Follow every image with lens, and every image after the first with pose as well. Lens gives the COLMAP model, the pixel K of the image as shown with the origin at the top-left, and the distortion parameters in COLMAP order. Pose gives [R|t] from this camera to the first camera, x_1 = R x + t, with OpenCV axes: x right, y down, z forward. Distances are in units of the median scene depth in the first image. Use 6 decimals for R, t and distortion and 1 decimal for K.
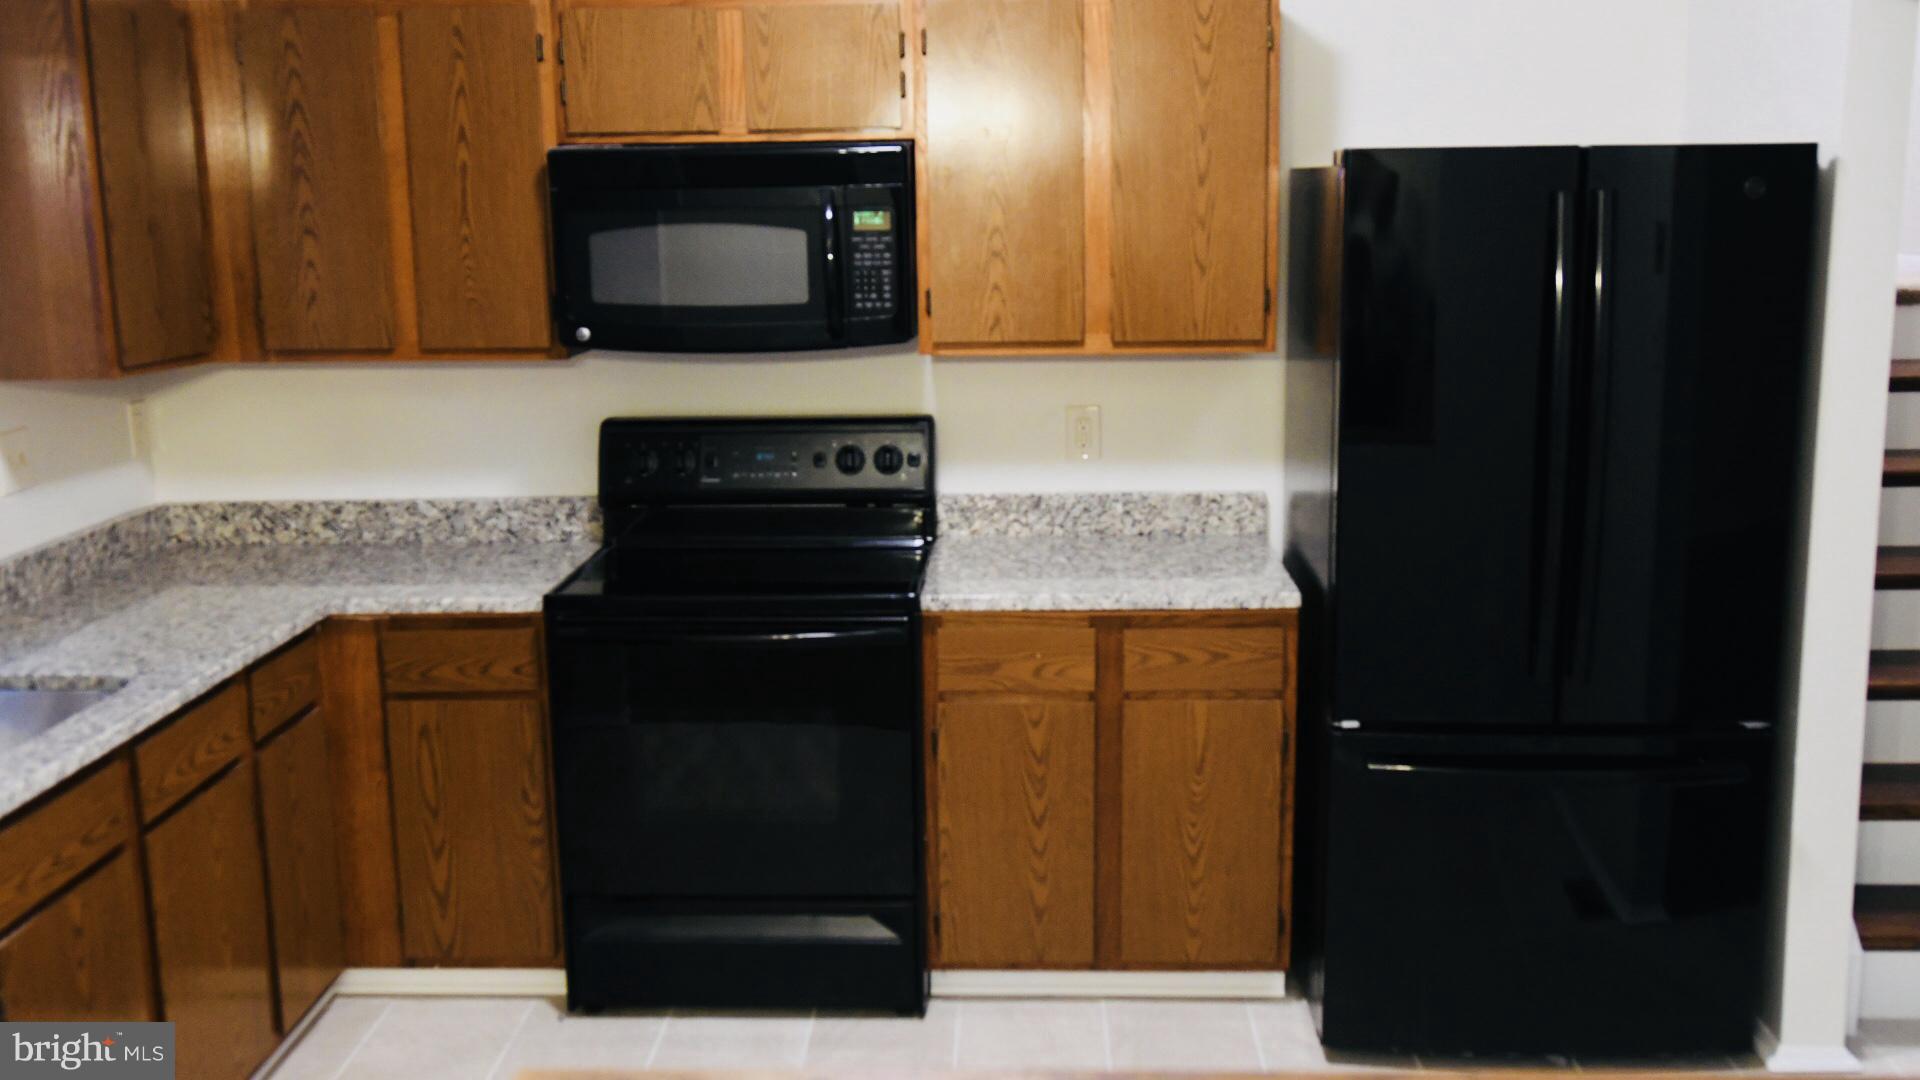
lens RADIAL K [[1890.9, 0, 960.0], [0, 1890.9, 540.0], [0, 0, 1]] dist [-0.016303, 0.013065]
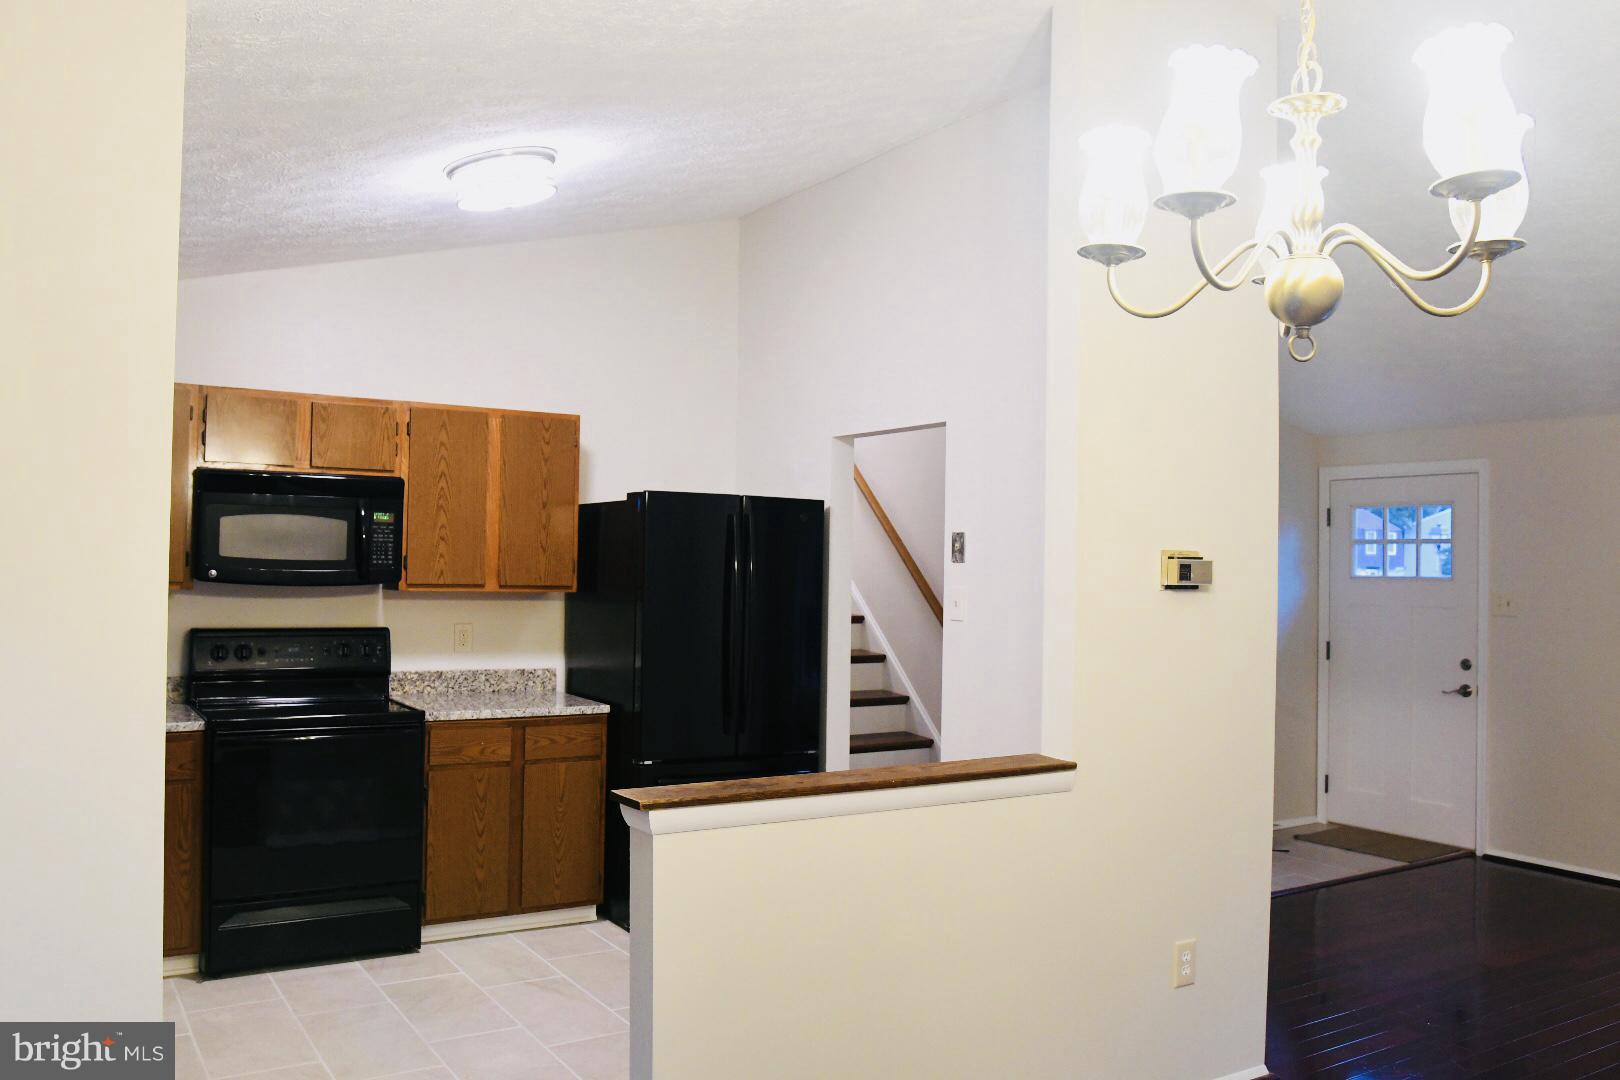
lens RADIAL K [[1267.4, 0, 810.0], [0, 1267.4, 540.0], [0, 0, 1]] dist [-0.080798, 0.053685]
pose [[0.825514, 0.041999, 0.562817, -0.392574], [0.073852, 0.980614, -0.181500, 0.109949], [-0.559529, 0.191396, 0.806409, -0.239821]]
